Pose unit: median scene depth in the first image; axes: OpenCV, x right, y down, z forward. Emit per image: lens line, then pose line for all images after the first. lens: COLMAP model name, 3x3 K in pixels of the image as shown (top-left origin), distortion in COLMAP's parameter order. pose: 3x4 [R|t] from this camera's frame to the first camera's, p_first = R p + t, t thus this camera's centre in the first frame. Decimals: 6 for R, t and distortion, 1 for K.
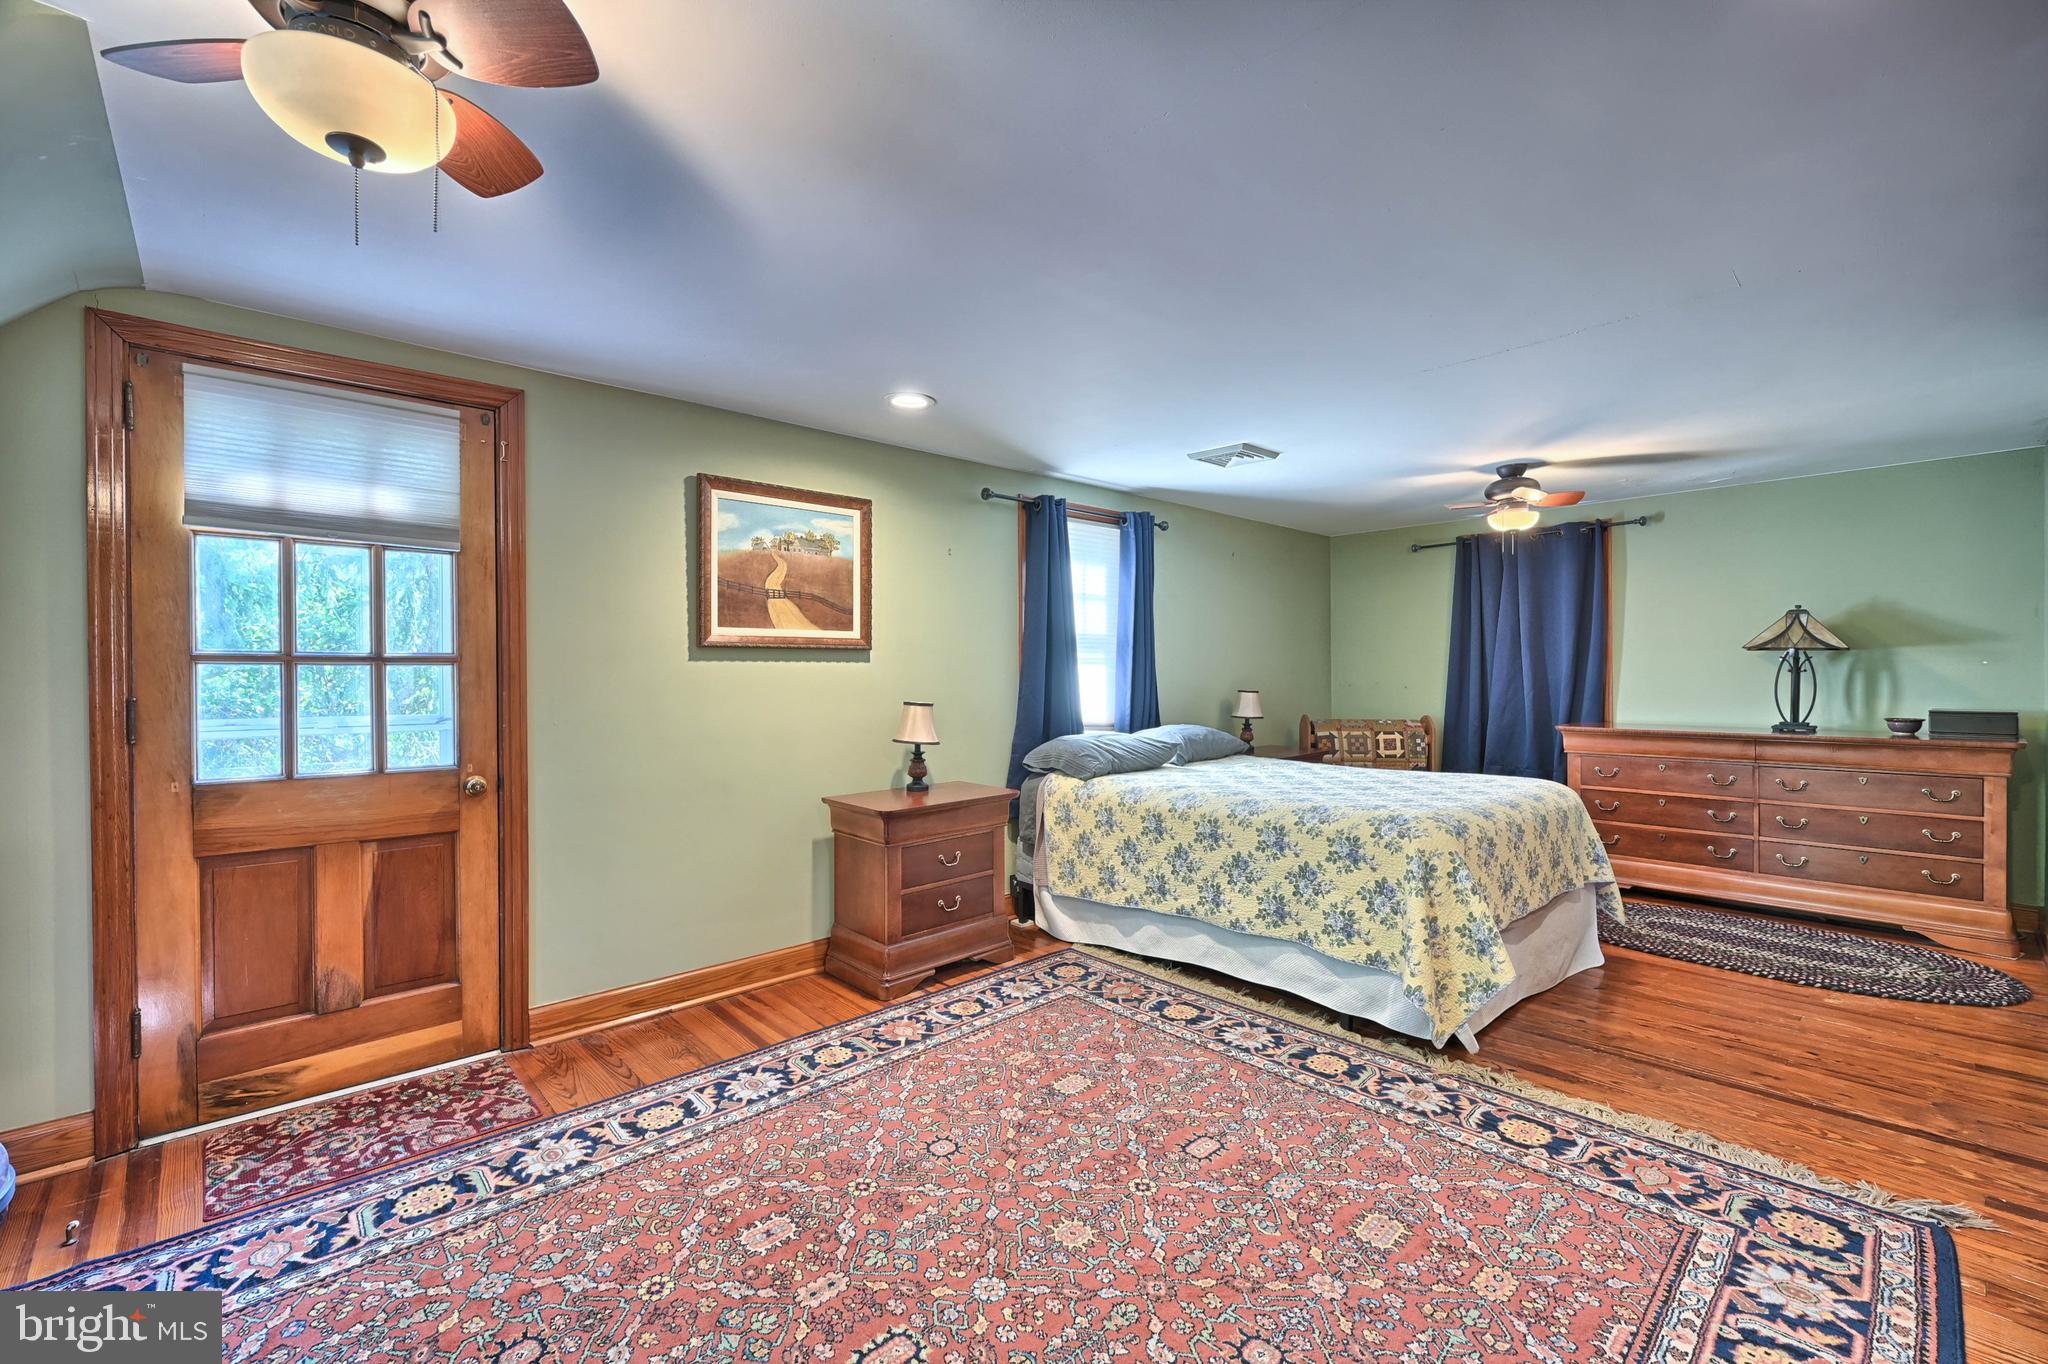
lens RADIAL K [[827.2, 0, 1024.0], [0, 827.2, 682.0], [0, 0, 1]] dist [0.001584, 0.001973]
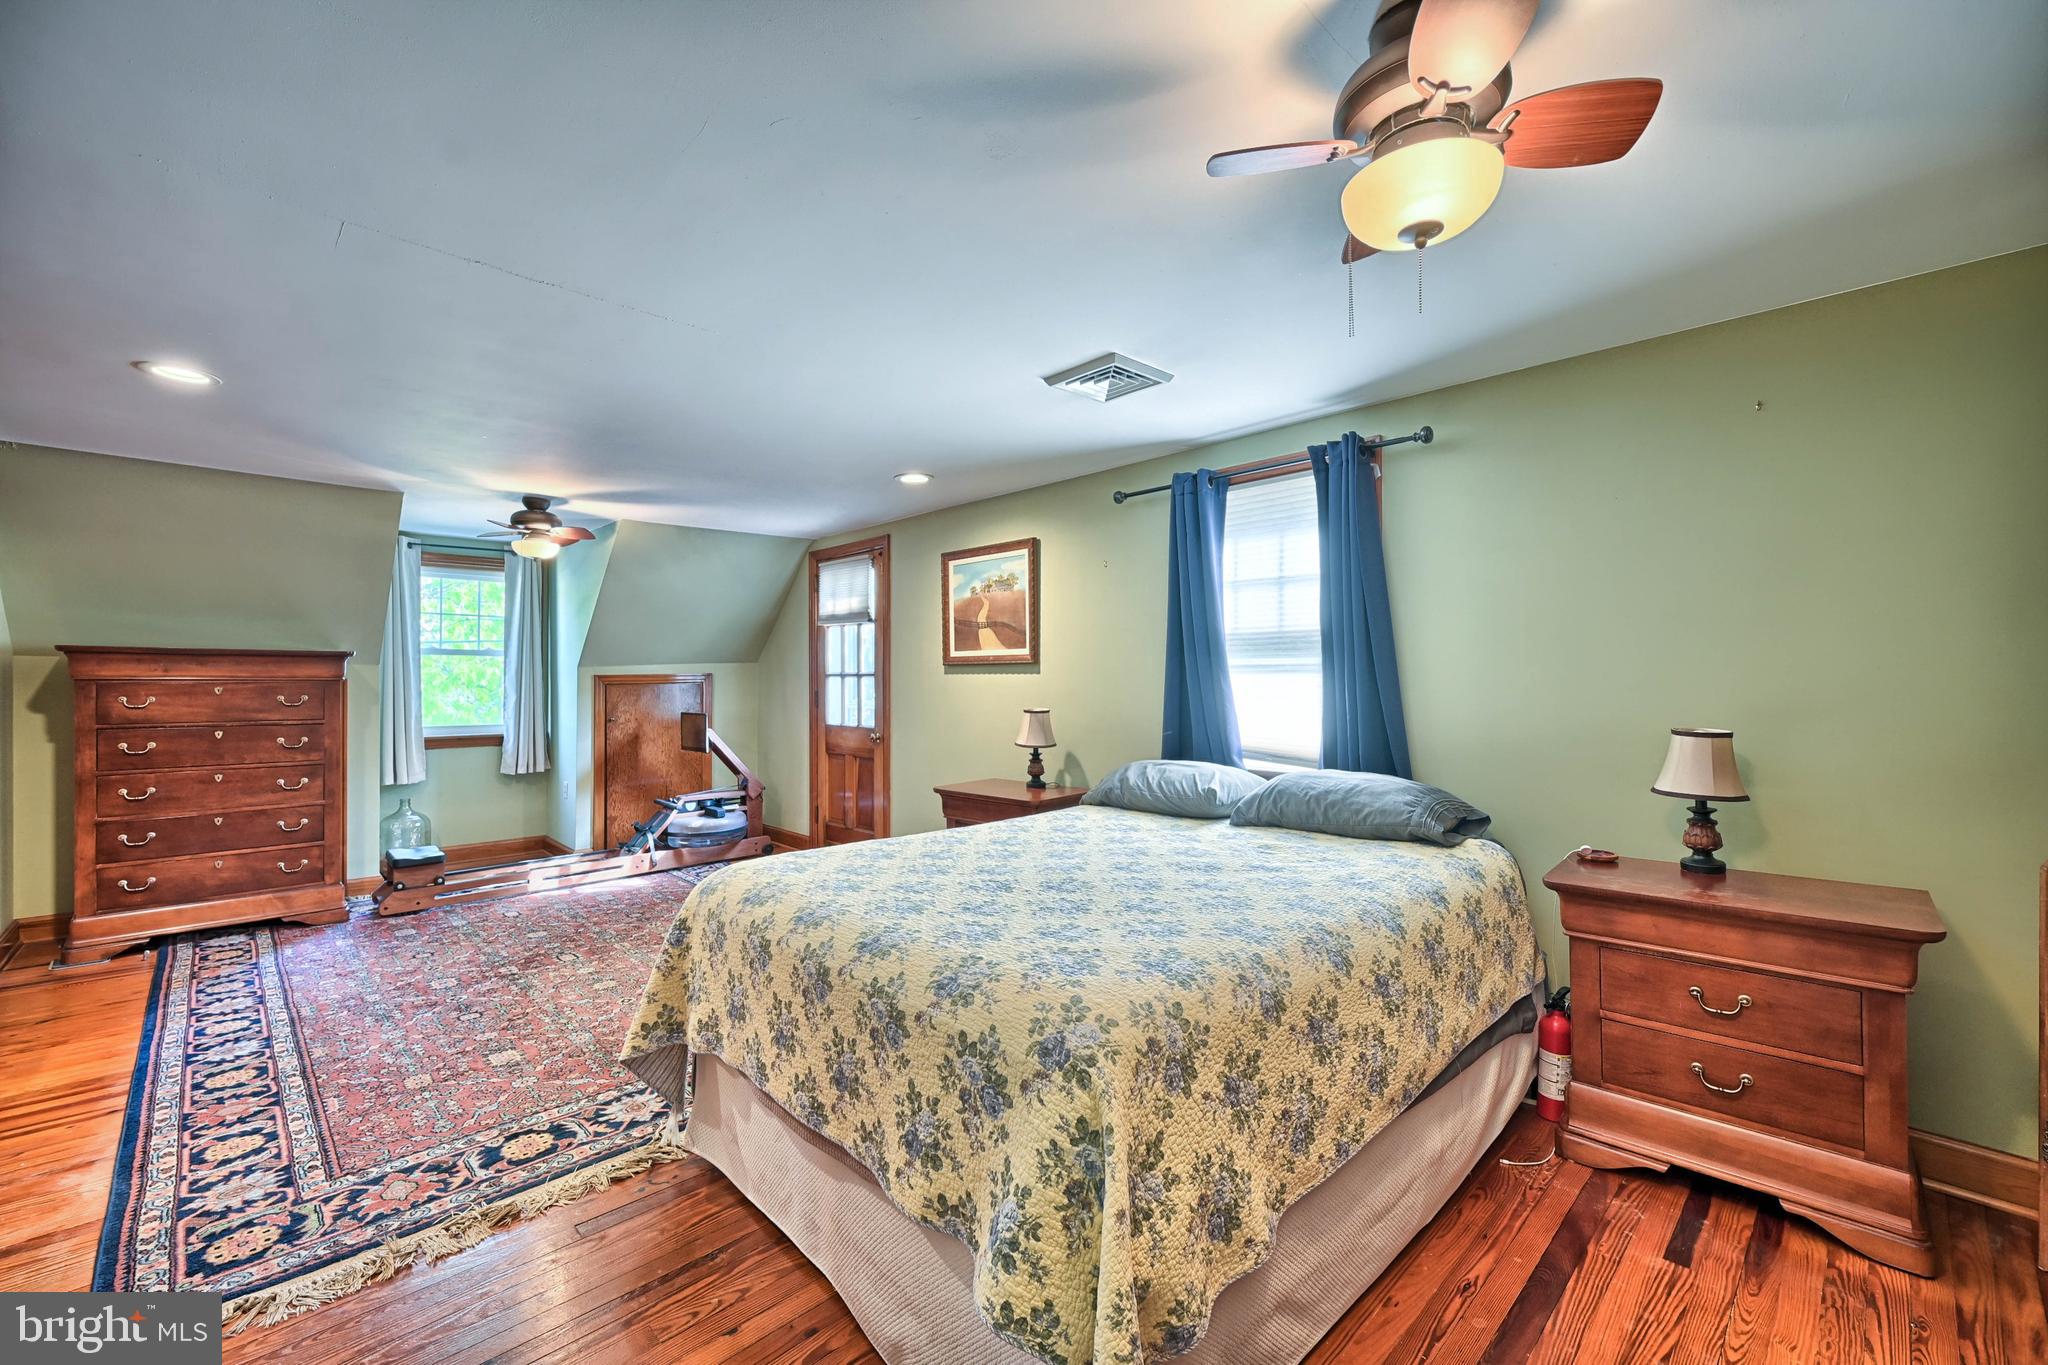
lens RADIAL K [[805.6, 0, 1024.0], [0, 805.6, 682.5], [0, 0, 1]] dist [-0.000399, -0.000359]
pose [[0.056151, 0.004354, -0.998413, 1.591317], [-0.017618, 0.999839, 0.003370, -0.026392], [0.998267, 0.017400, 0.056218, 1.522434]]
